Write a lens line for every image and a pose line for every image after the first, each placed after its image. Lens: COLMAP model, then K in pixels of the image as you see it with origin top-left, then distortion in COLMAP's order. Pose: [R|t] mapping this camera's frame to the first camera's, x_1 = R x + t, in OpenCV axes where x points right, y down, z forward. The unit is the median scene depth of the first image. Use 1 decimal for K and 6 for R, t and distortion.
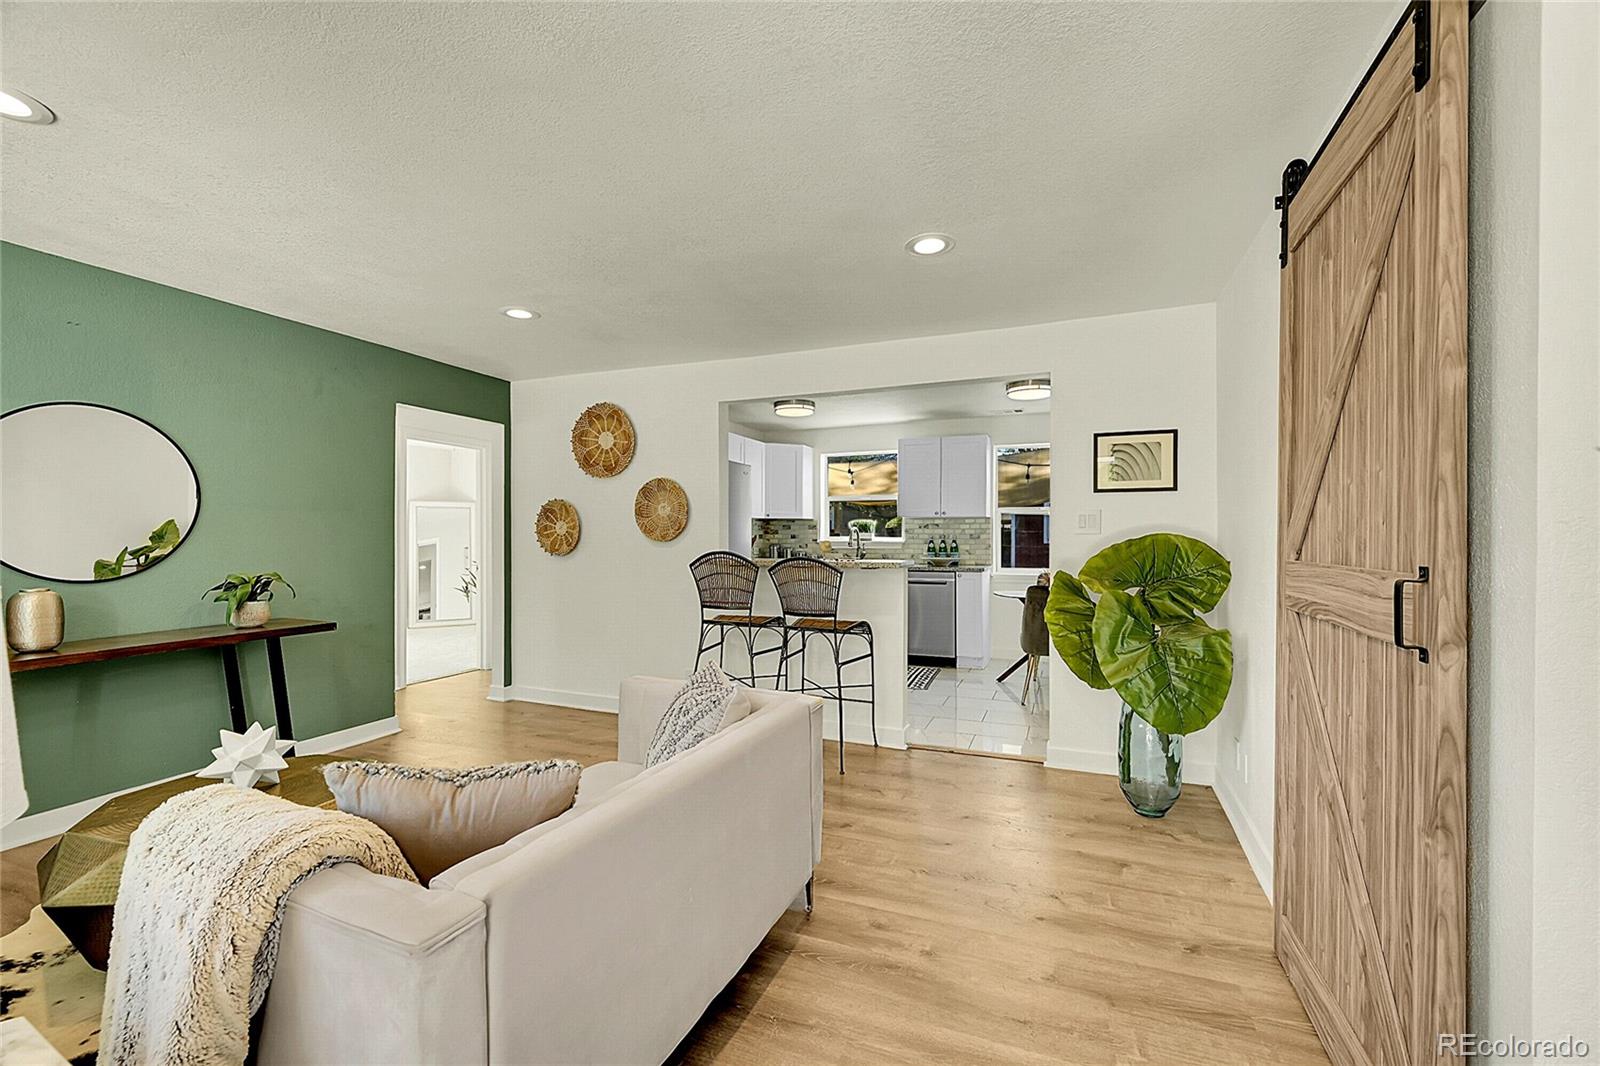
lens RADIAL K [[686.1, 0, 825.9], [0, 686.1, 532.3], [0, 0, 1]] dist [-0.001606, -0.000140]
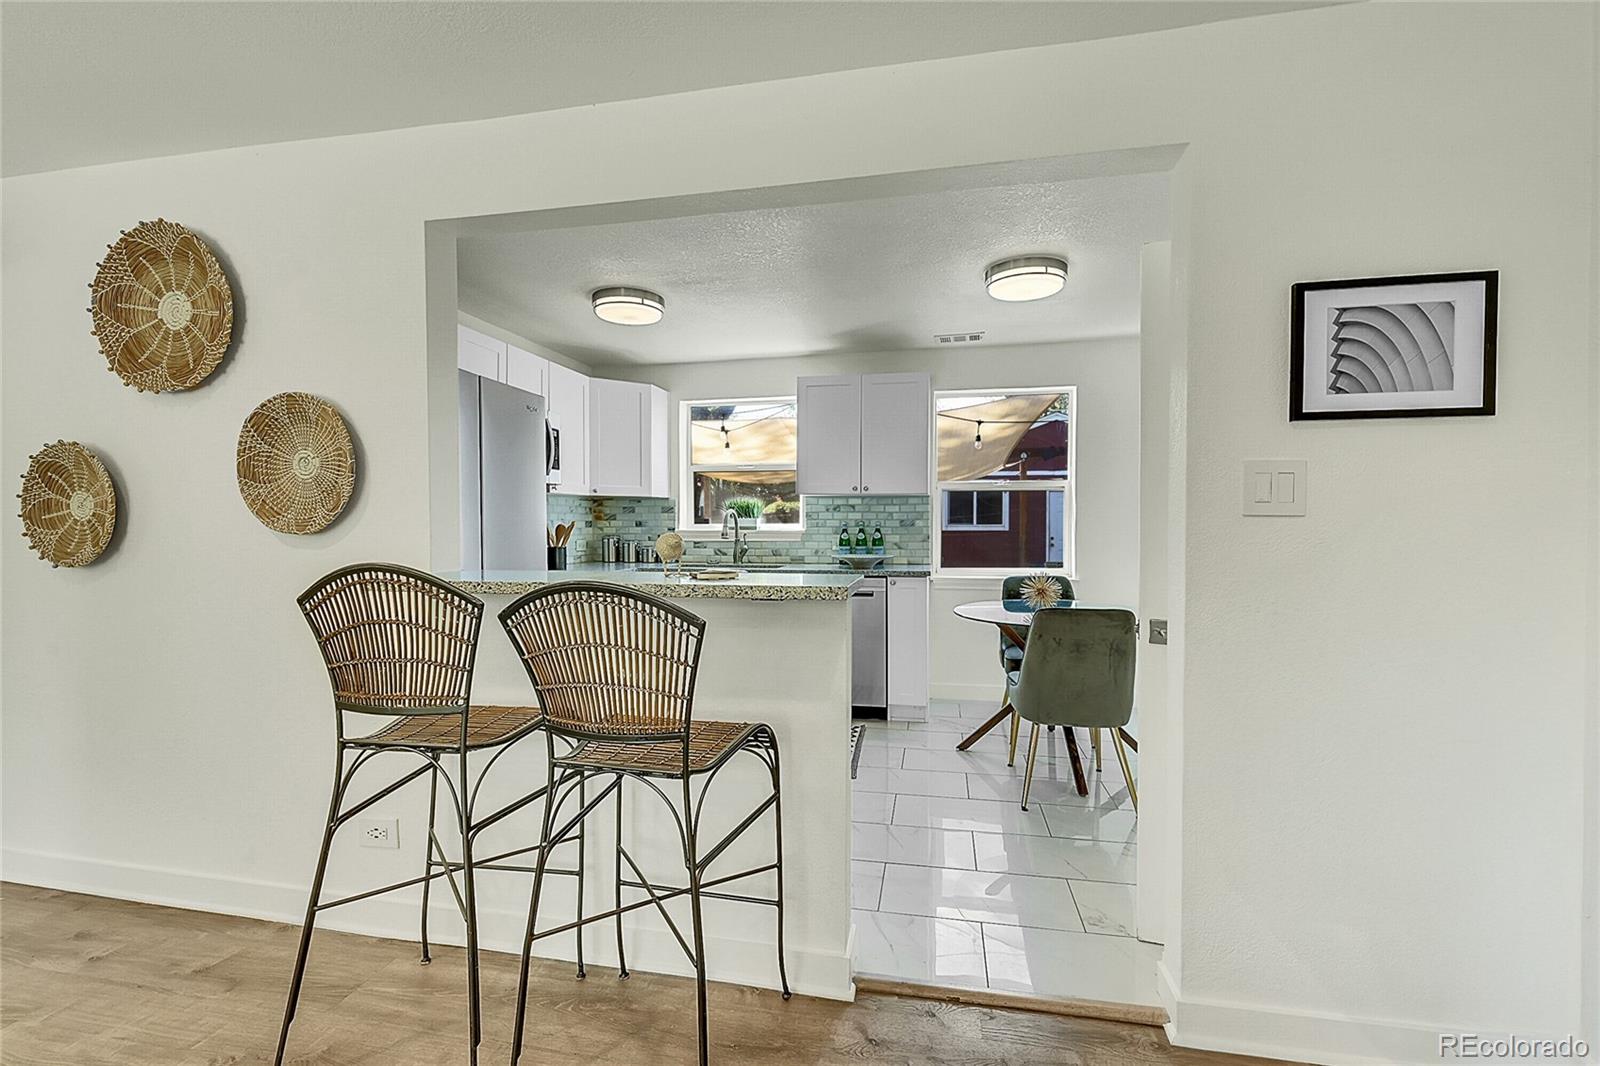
lens RADIAL K [[686.1, 0, 825.9], [0, 686.1, 532.3], [0, 0, 1]] dist [-0.001606, -0.000140]
pose [[0.983313, -0.004402, 0.181867, 0.015602], [0.000988, 0.999822, 0.018857, 0.003021], [-0.181918, -0.018362, 0.983142, 0.462067]]
